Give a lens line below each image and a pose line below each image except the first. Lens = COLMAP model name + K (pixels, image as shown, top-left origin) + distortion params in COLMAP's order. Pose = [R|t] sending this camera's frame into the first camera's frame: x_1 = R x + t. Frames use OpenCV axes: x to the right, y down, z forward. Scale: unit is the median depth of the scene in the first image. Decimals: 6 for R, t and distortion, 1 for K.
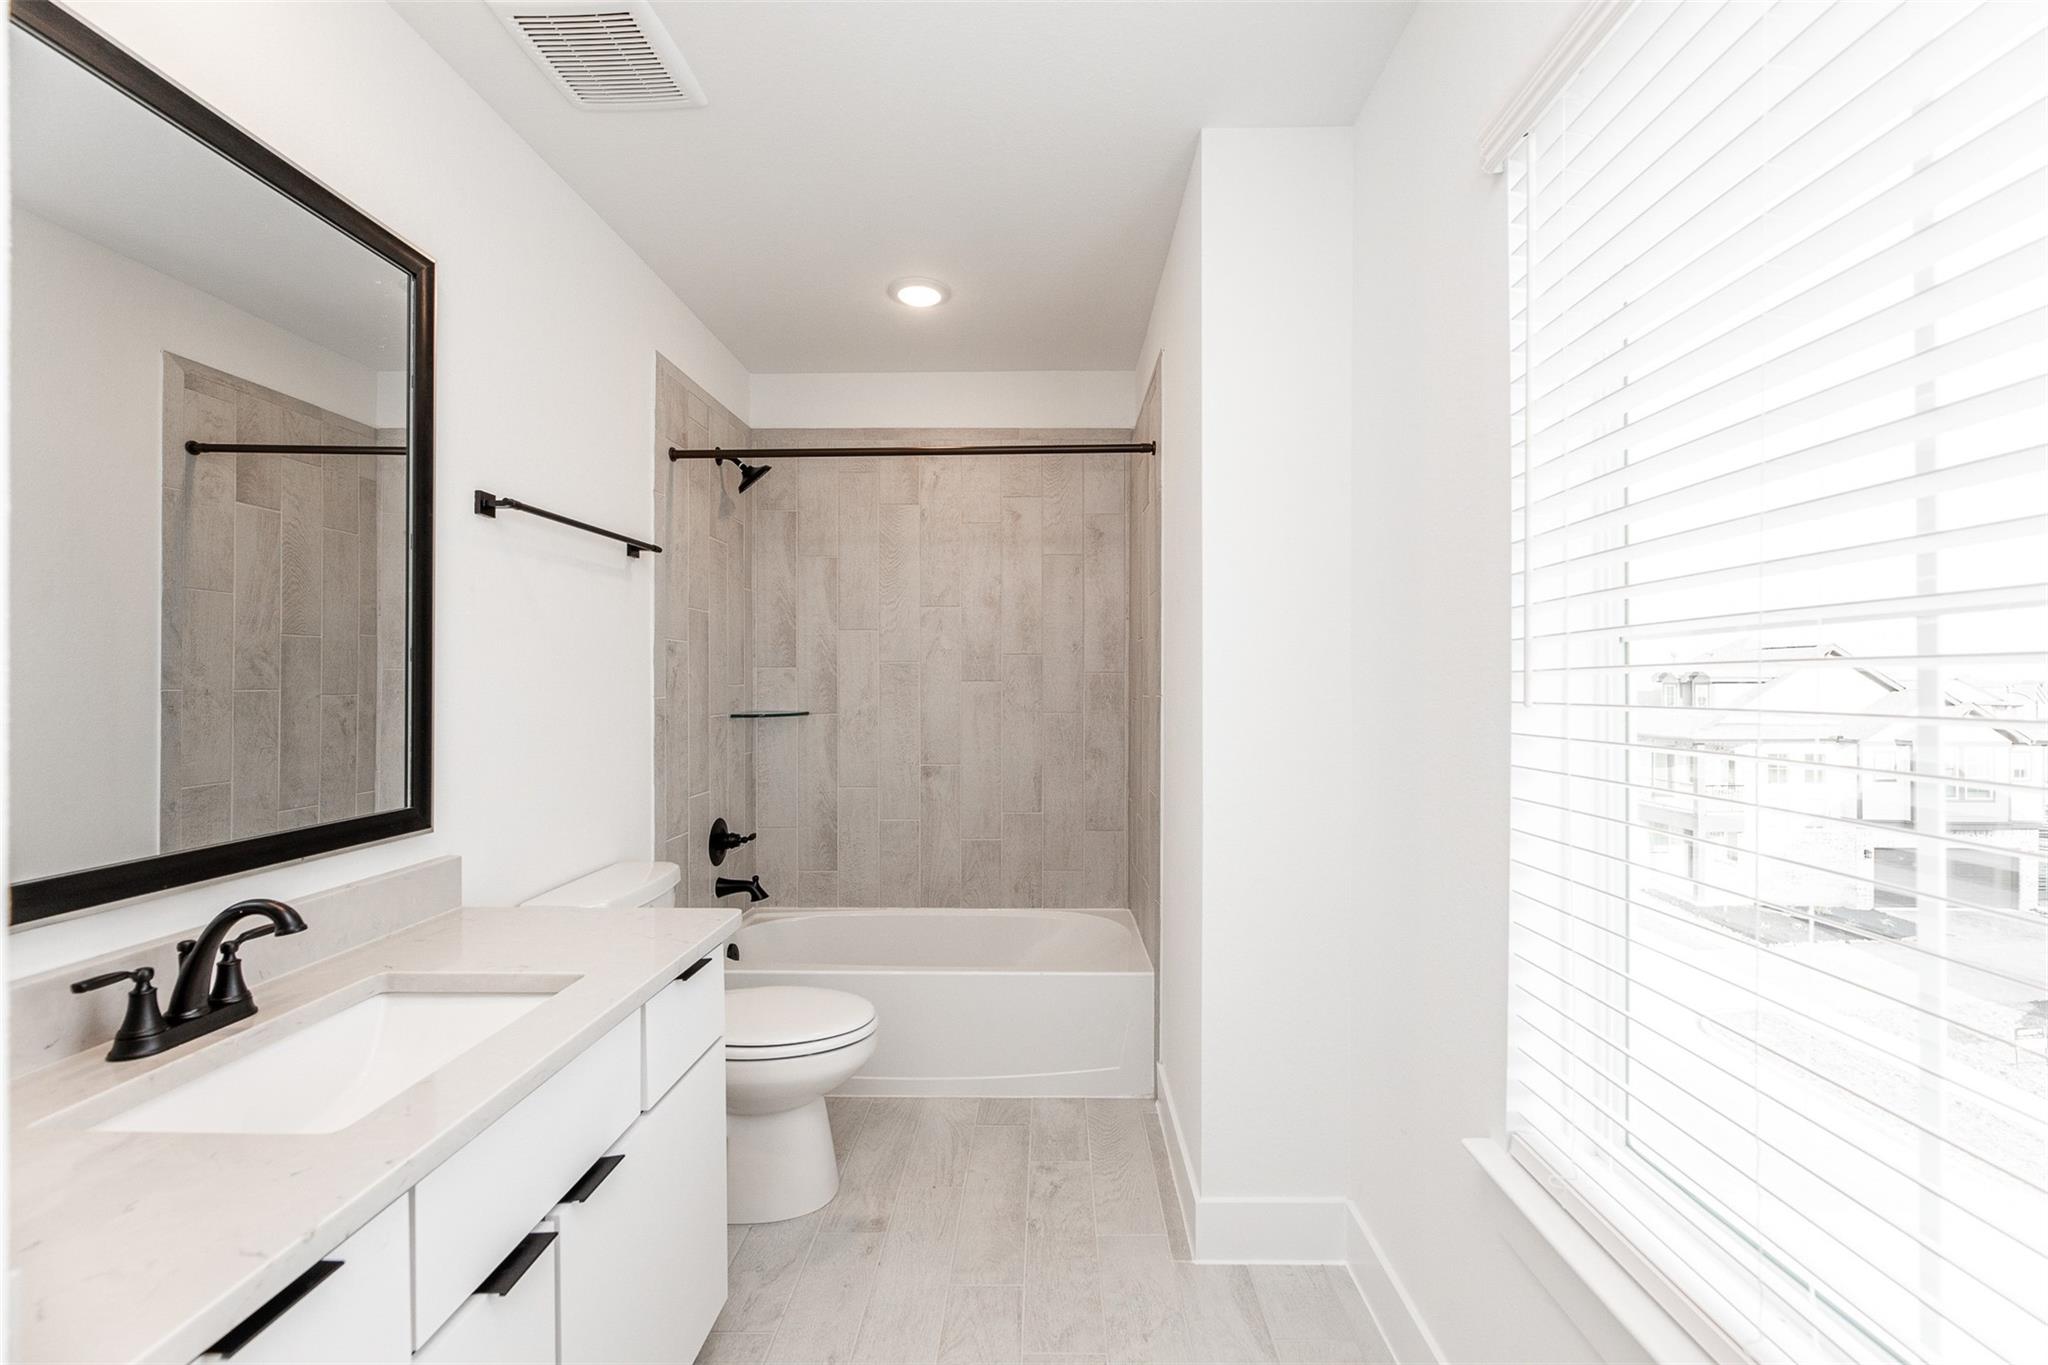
lens RADIAL K [[827.2, 0, 1030.7], [0, 827.2, 685.1], [0, 0, 1]] dist [-0.007031, 0.001053]
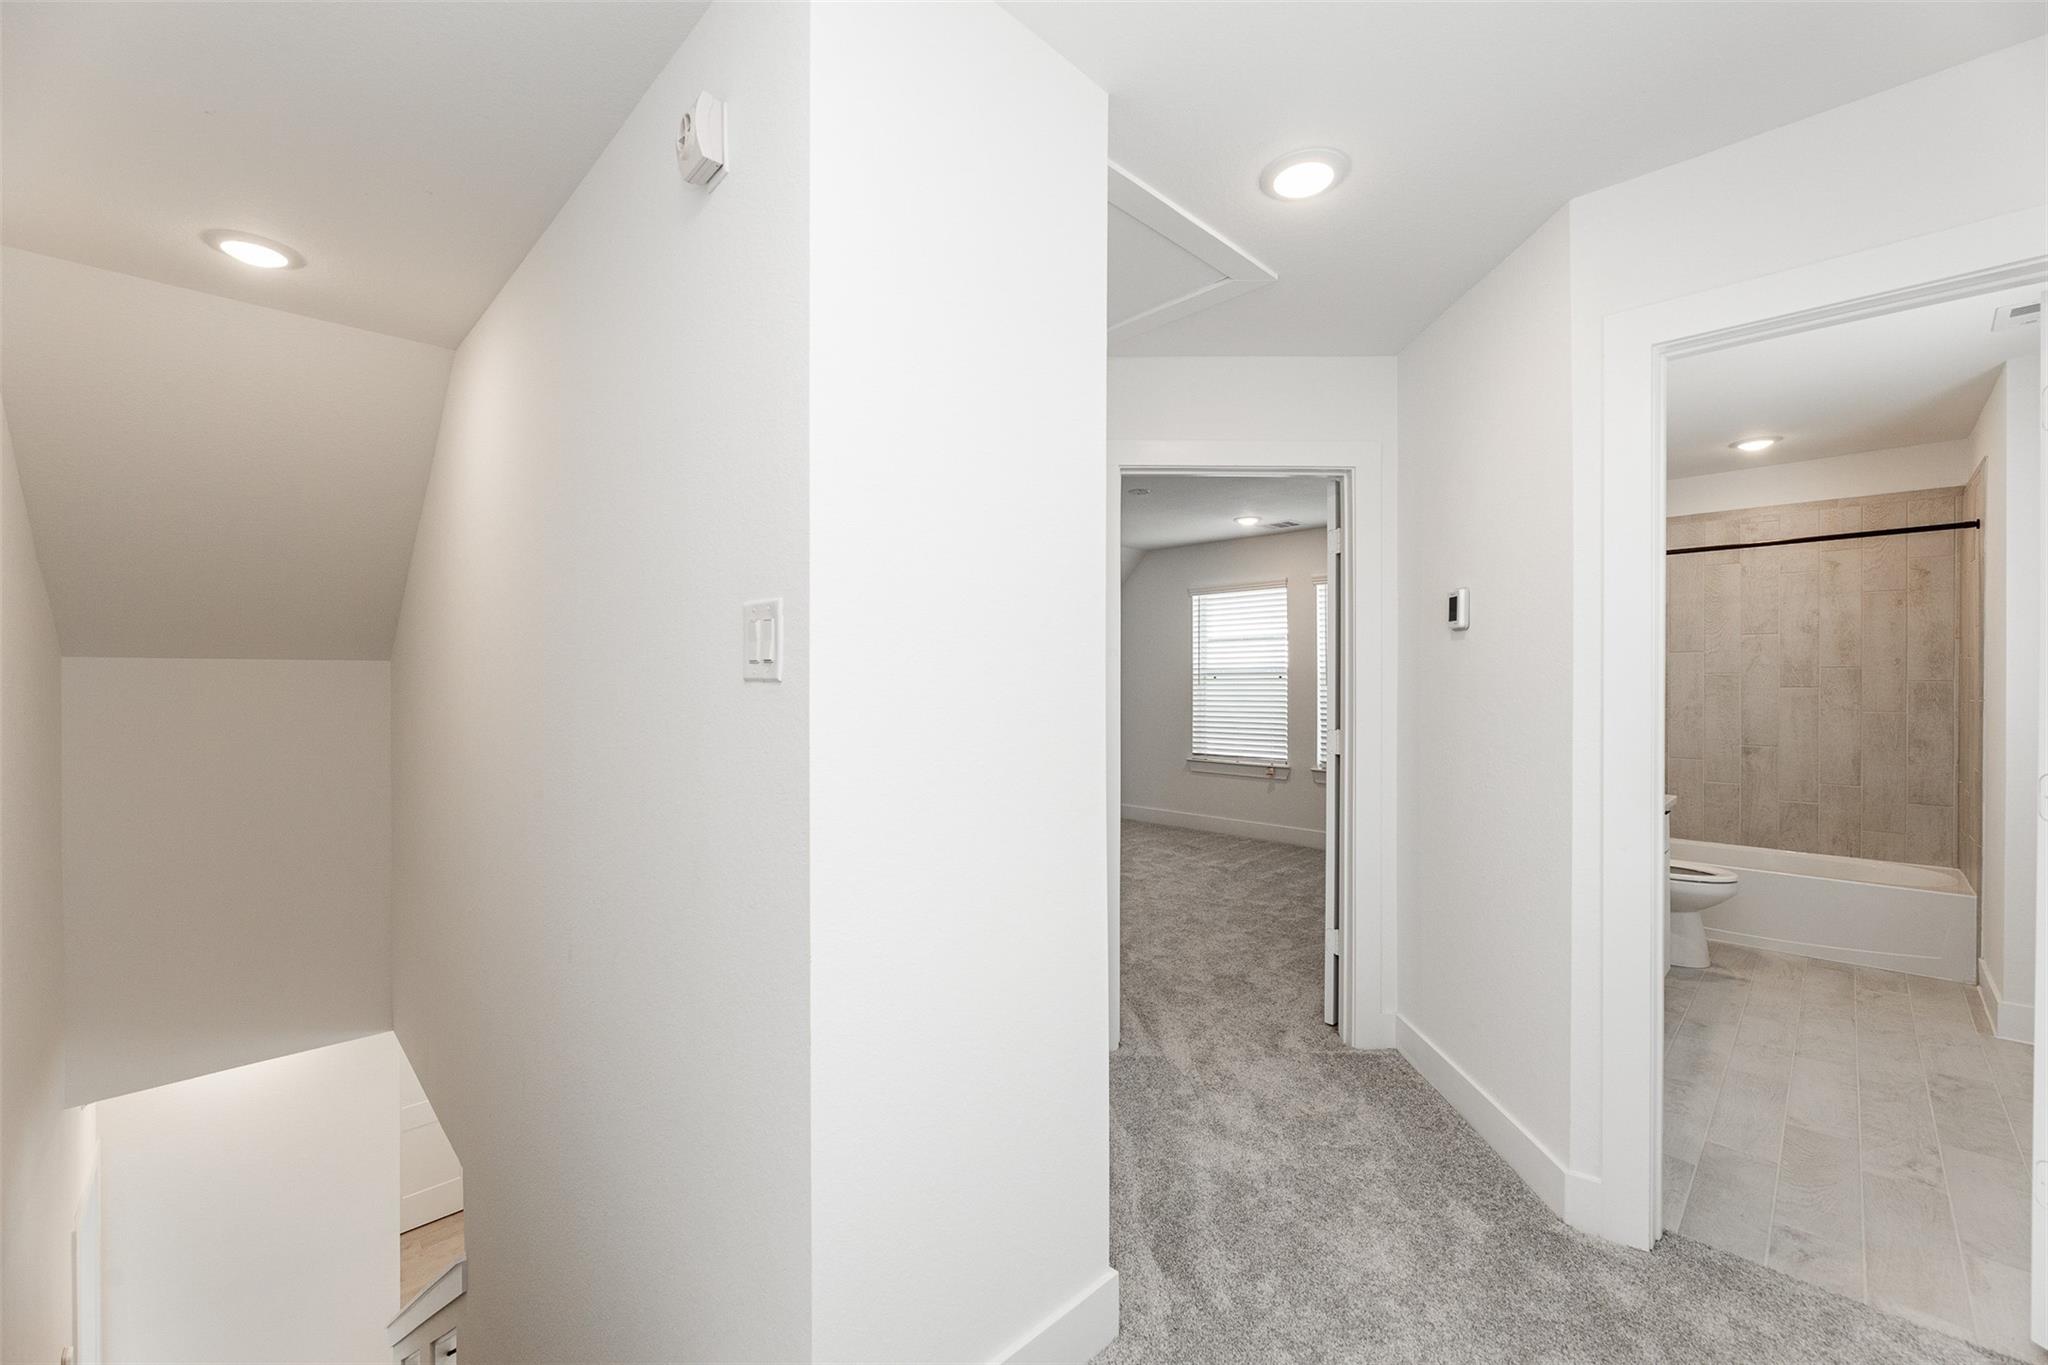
lens RADIAL K [[827.2, 0, 1025.4], [0, 827.2, 684.9], [0, 0, 1]] dist [-0.007031, 0.001053]
pose [[0.722626, 0.001390, -0.691238, -0.043845], [0.003999, 0.999973, 0.006192, -0.022140], [0.691227, -0.007239, 0.722601, -0.884796]]
